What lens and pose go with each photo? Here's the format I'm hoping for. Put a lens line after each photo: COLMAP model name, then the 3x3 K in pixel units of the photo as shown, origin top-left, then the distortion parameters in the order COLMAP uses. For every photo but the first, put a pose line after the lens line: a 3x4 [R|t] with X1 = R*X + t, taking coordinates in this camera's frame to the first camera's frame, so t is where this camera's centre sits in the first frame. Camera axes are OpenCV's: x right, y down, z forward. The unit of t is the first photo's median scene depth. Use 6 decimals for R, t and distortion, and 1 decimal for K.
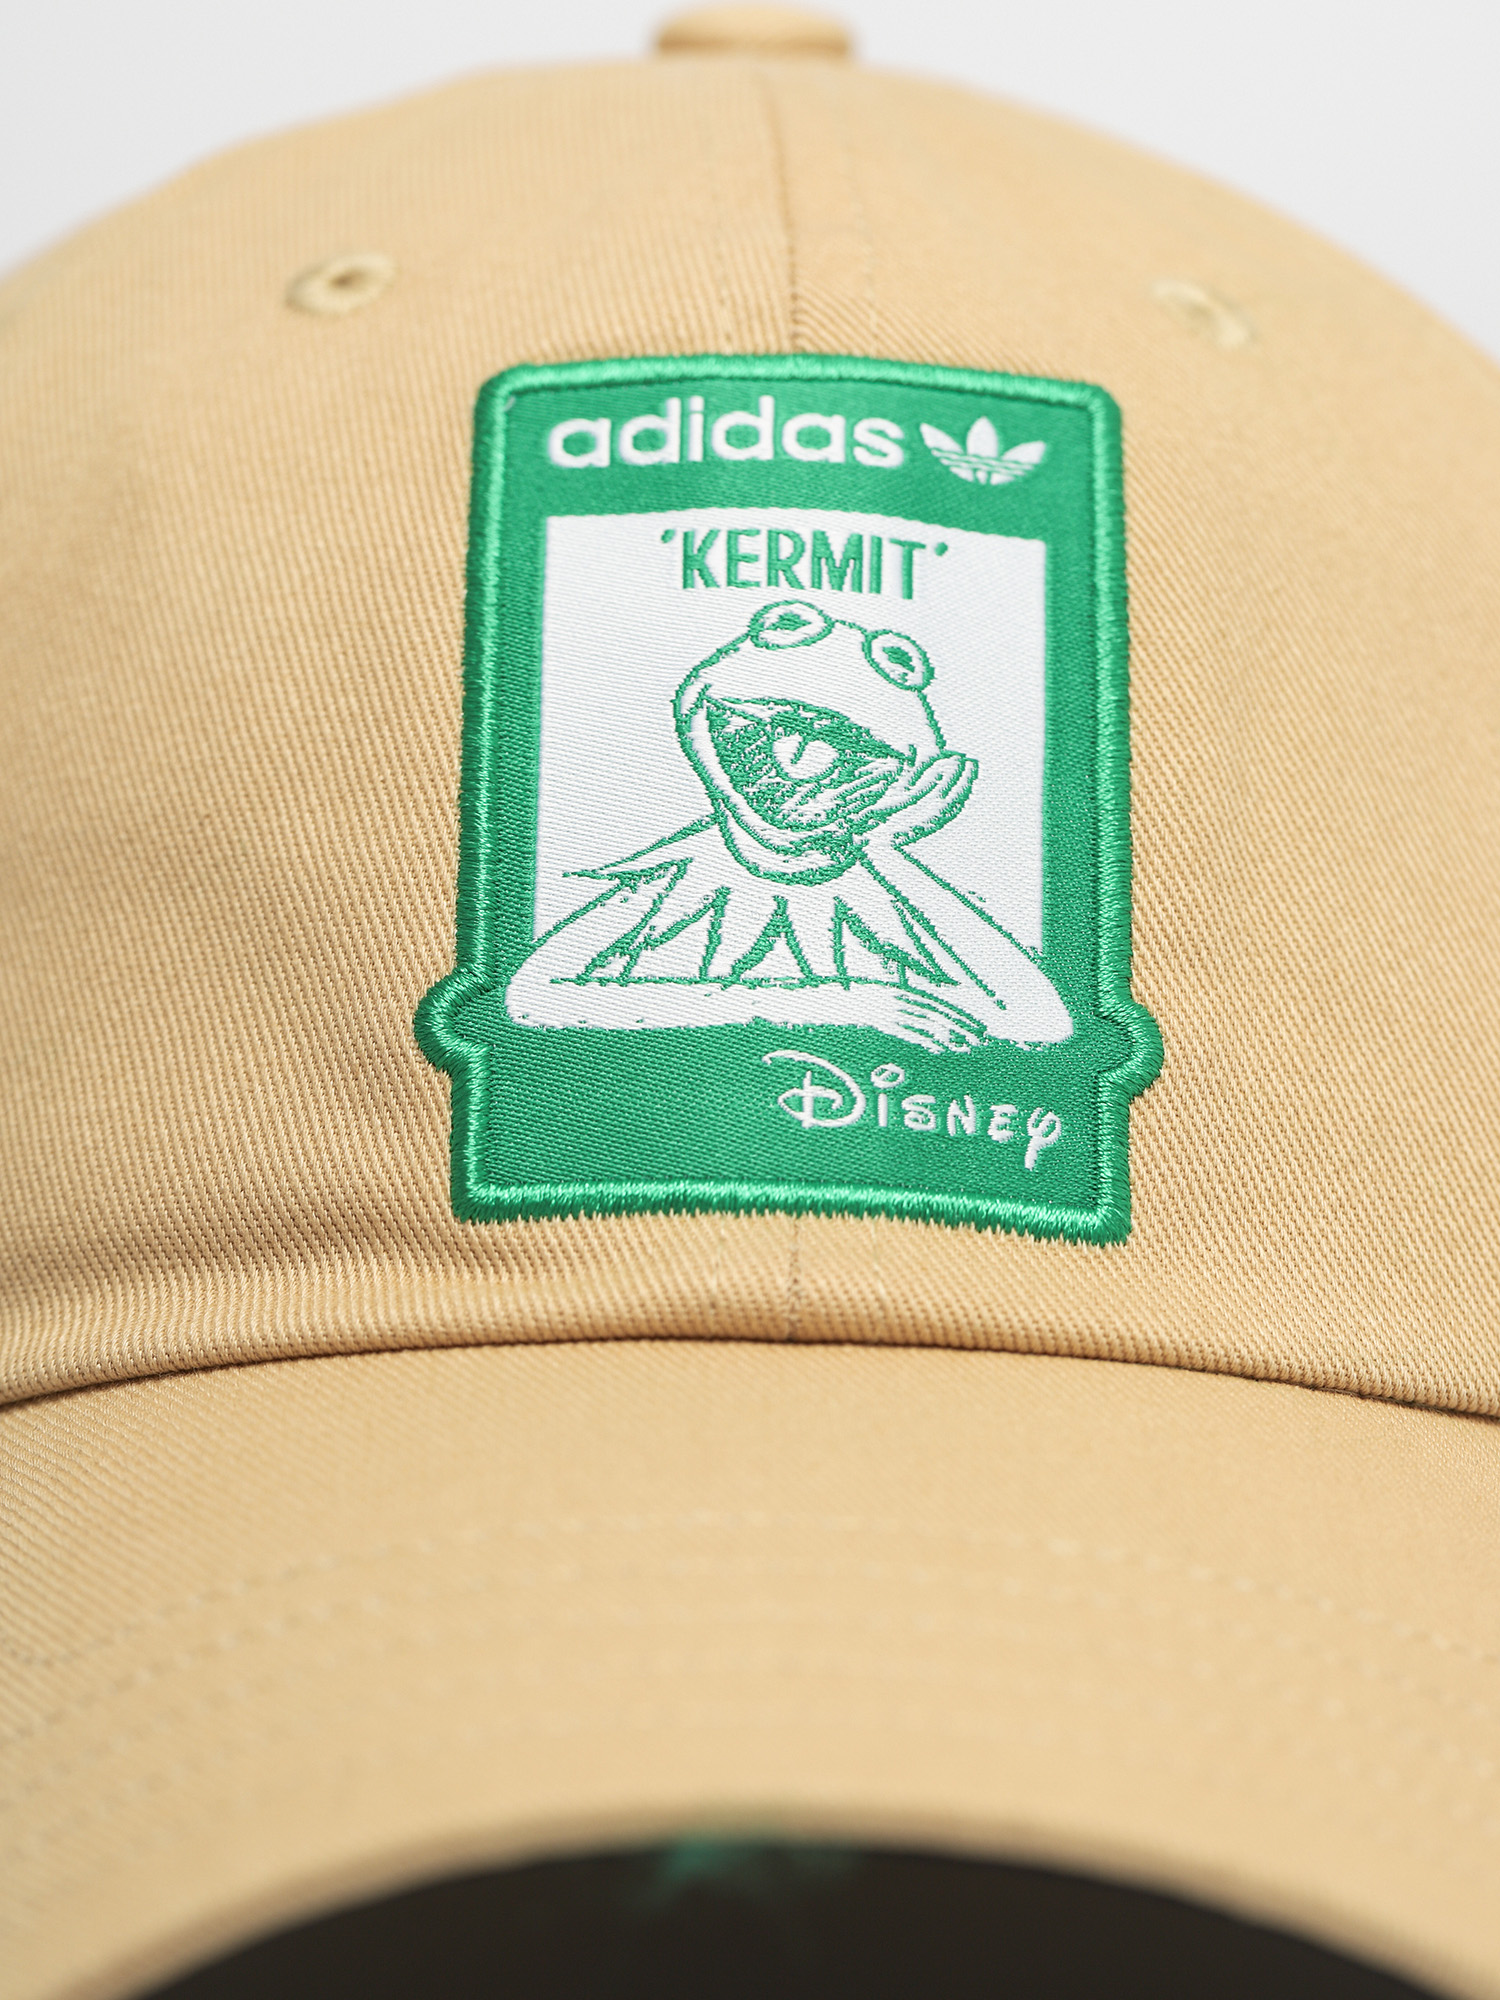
lens RADIAL K [[8243.4, 0, 750.0], [0, 8243.4, 1000.0], [0, 0, 1]] dist [-1.280465, 126.555051]
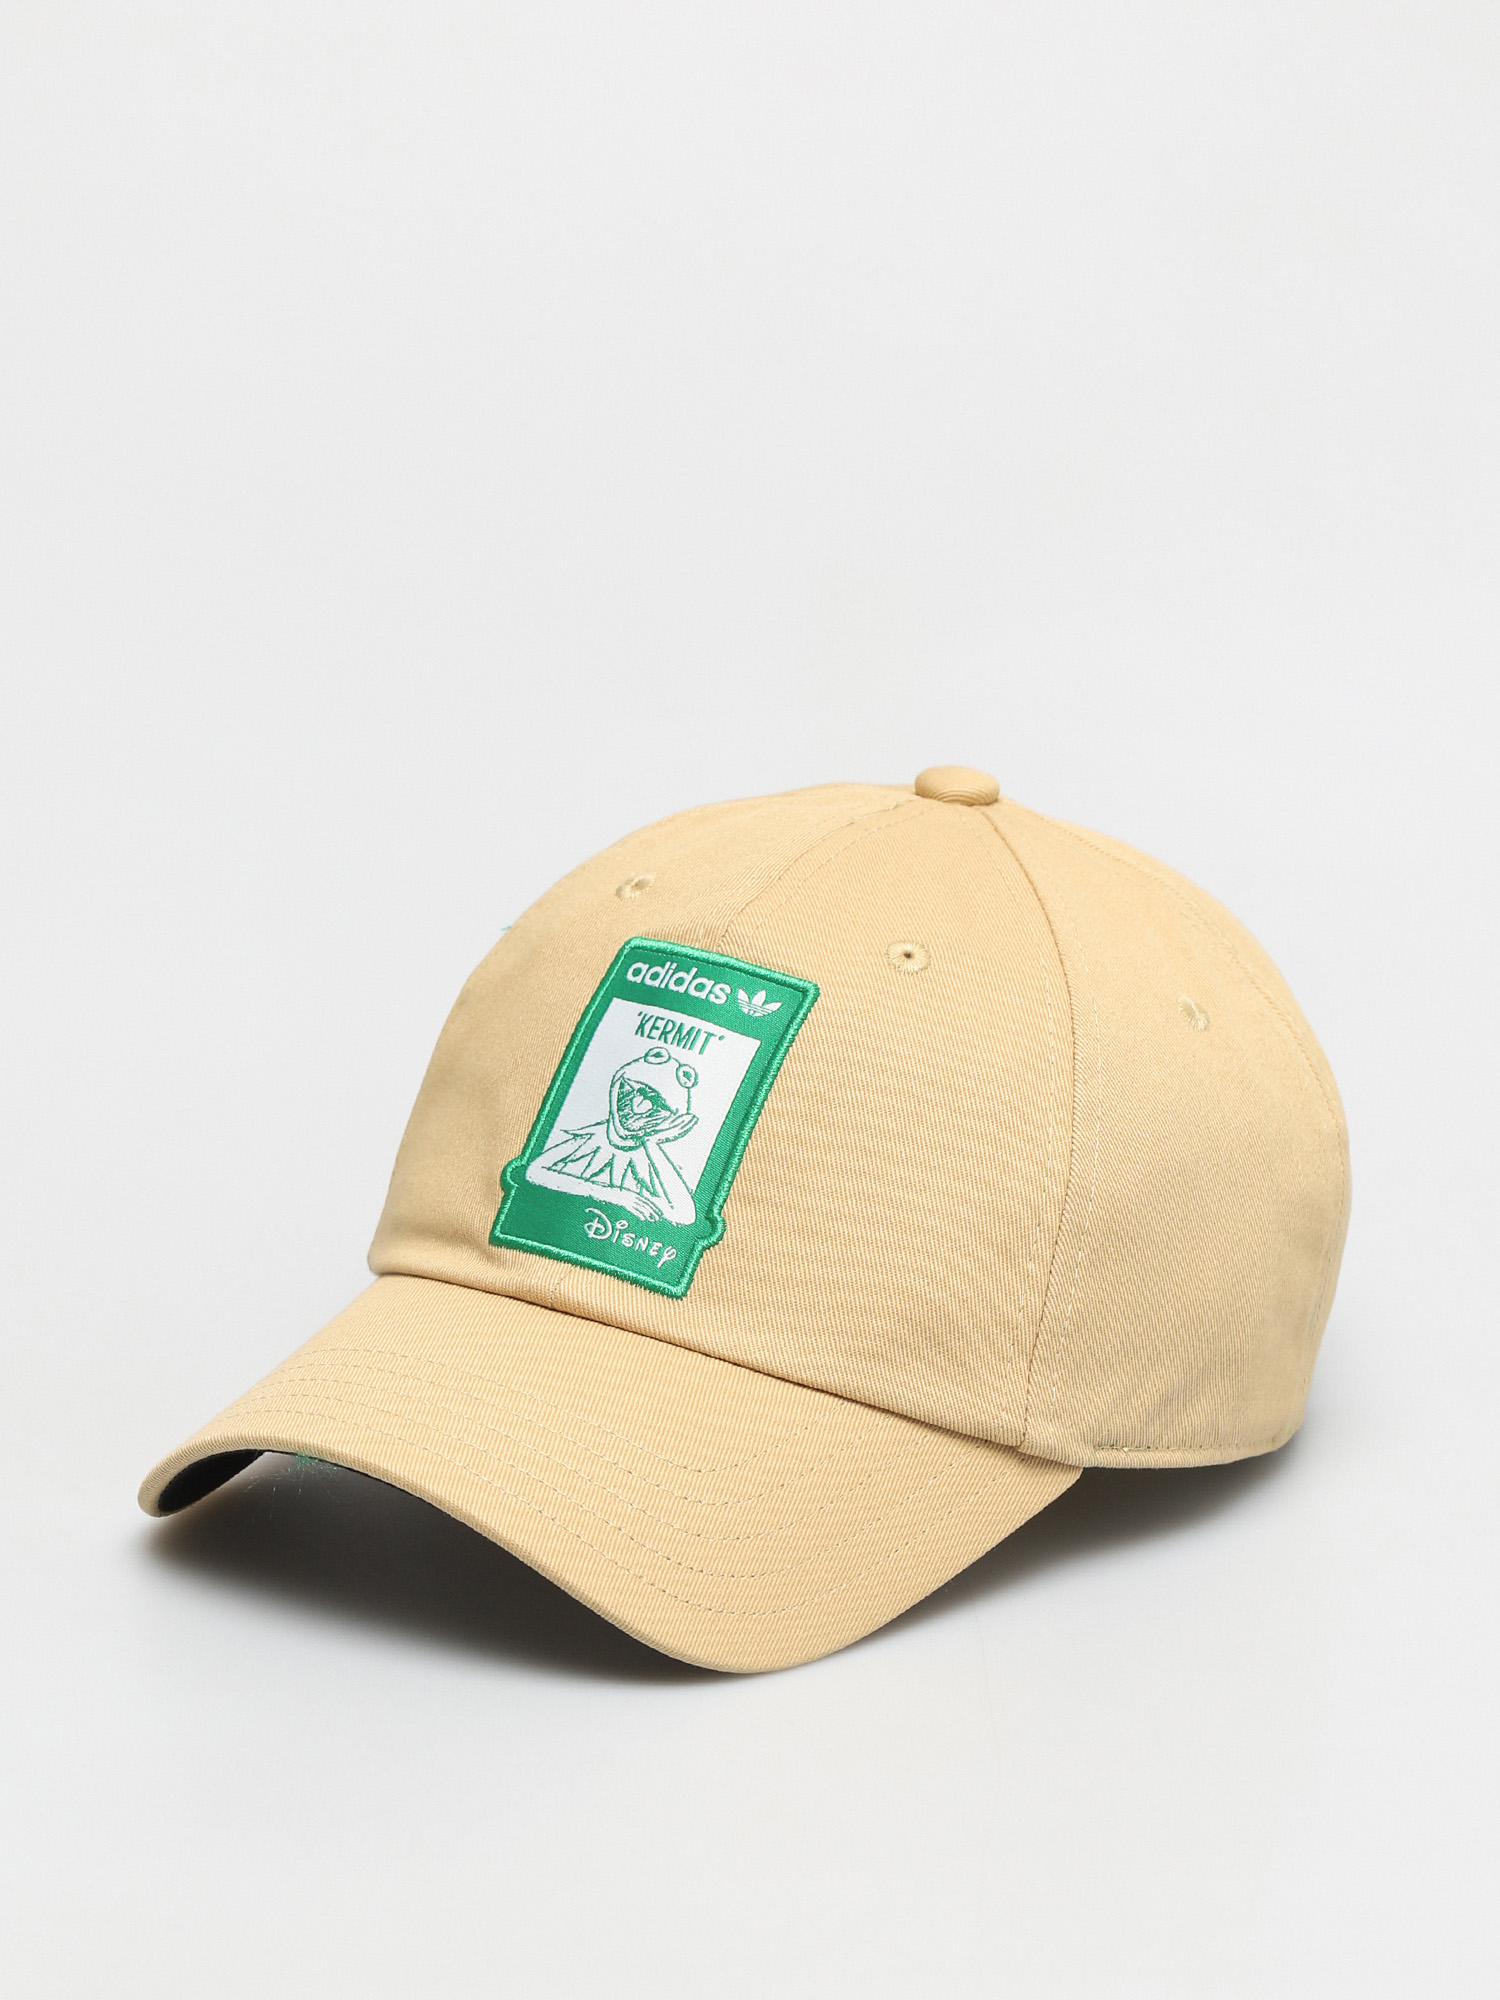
lens RADIAL K [[8243.4, 0, 750.0], [0, 8243.4, 1000.0], [0, 0, 1]] dist [-1.280465, 126.555051]
pose [[0.811808, 0.189445, -0.552339, 1.574568], [-0.145849, 0.981712, 0.122350, -0.412242], [0.565416, -0.018766, 0.824592, -1.280950]]
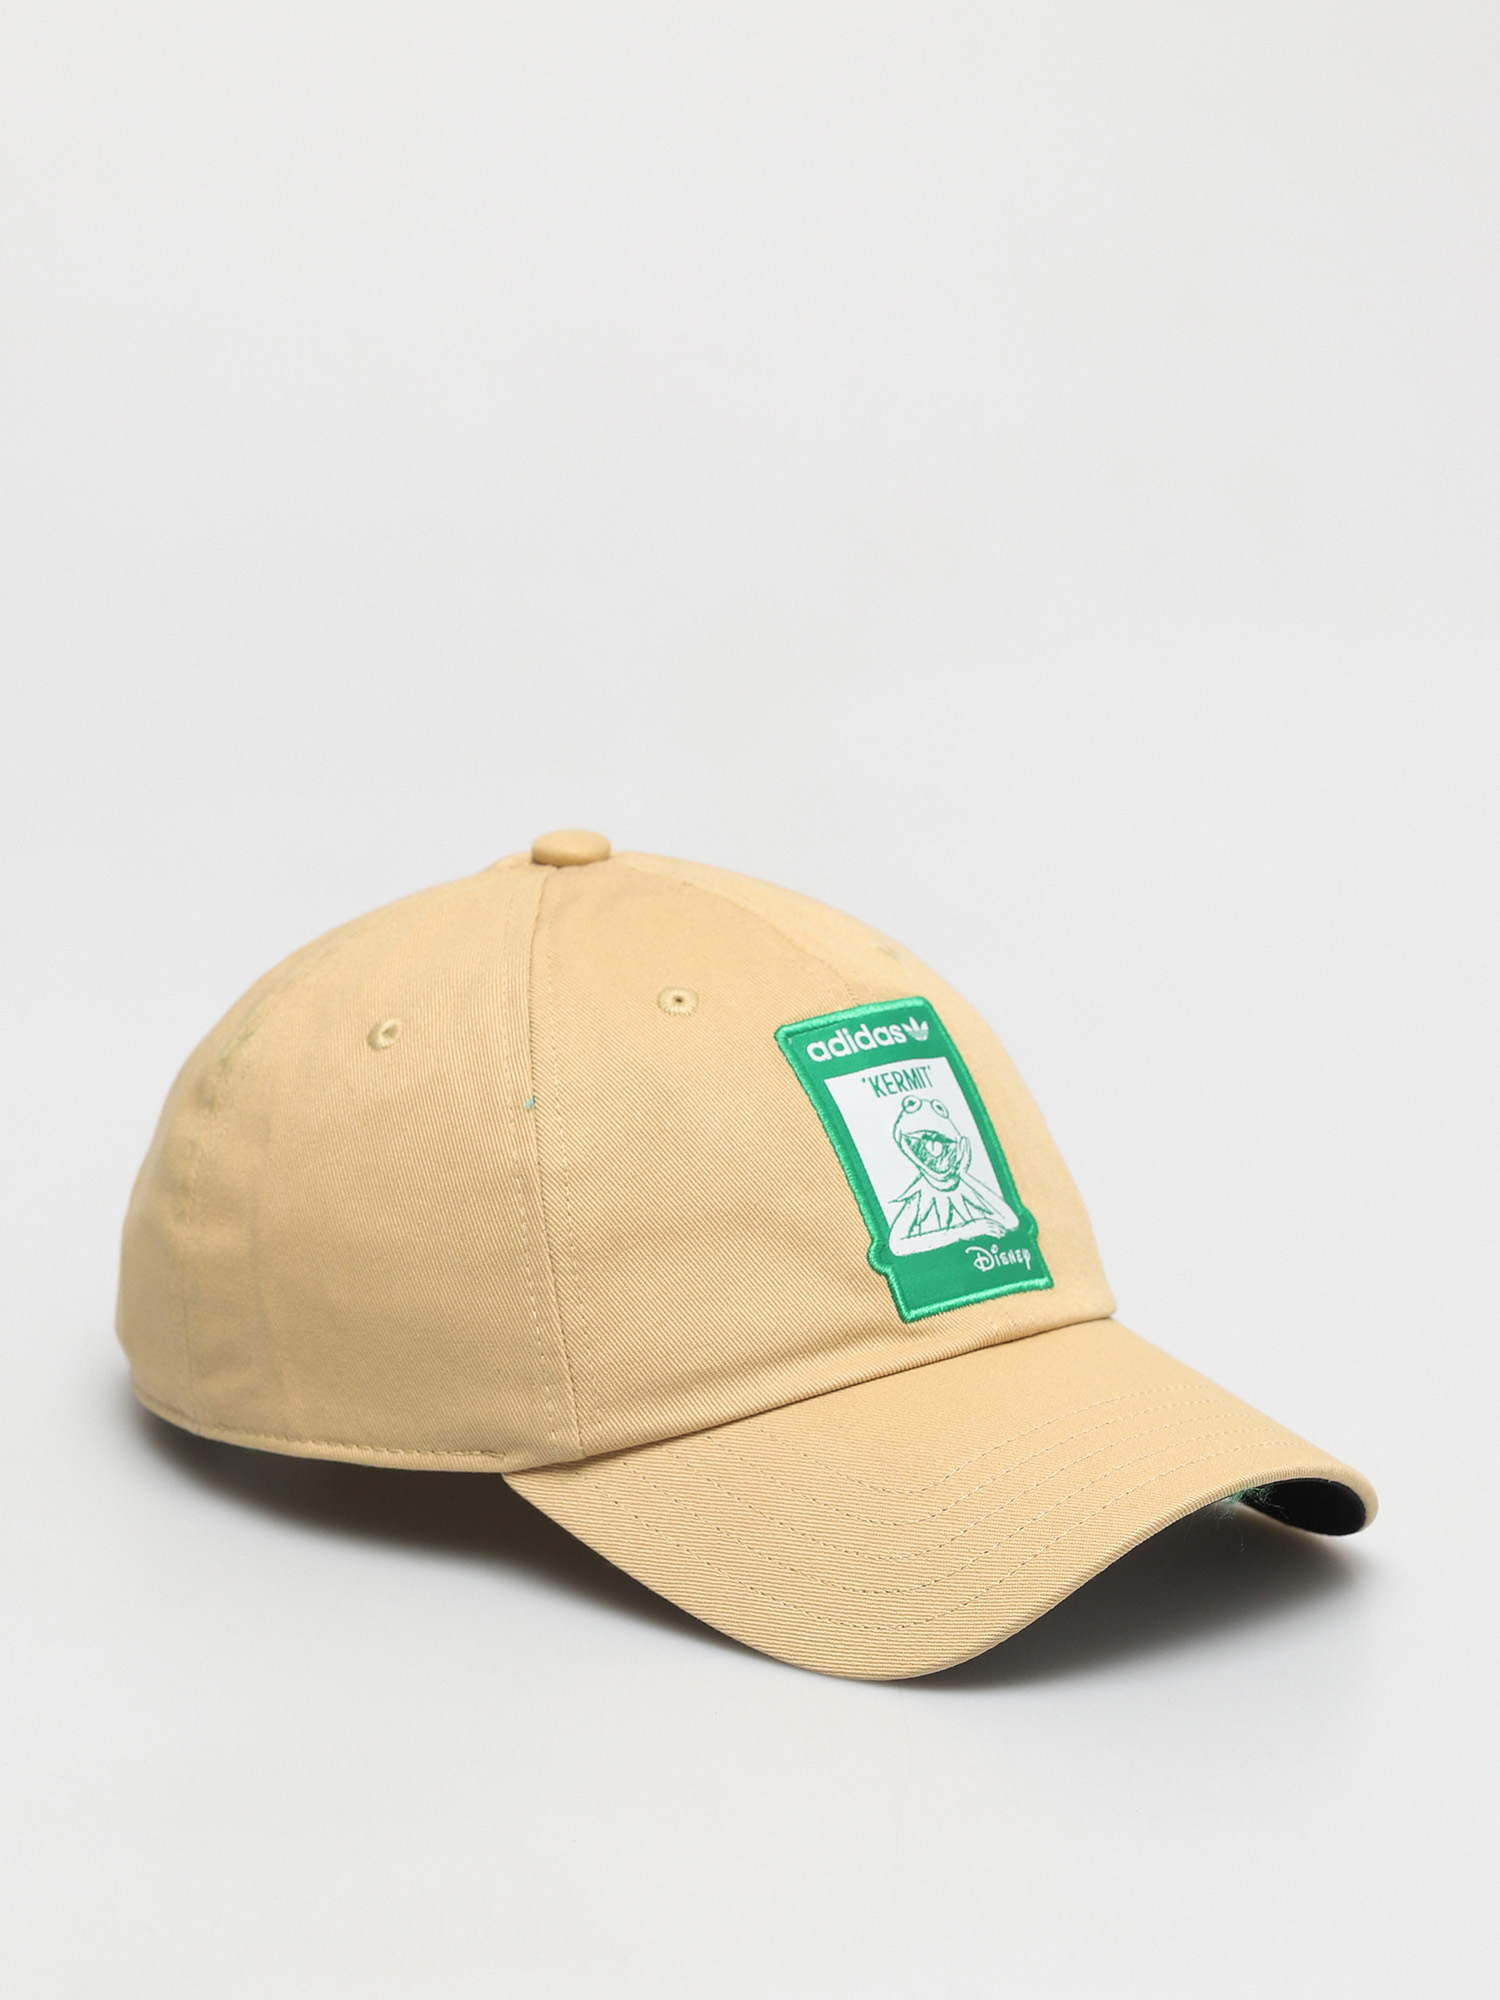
lens RADIAL K [[8243.4, 0, 750.0], [0, 8243.4, 1000.0], [0, 0, 1]] dist [-1.280465, 126.555051]
pose [[0.727092, -0.175922, 0.663618, -2.035196], [0.106675, 0.983822, 0.143928, -0.524573], [-0.678202, -0.033857, 0.734095, -1.163418]]
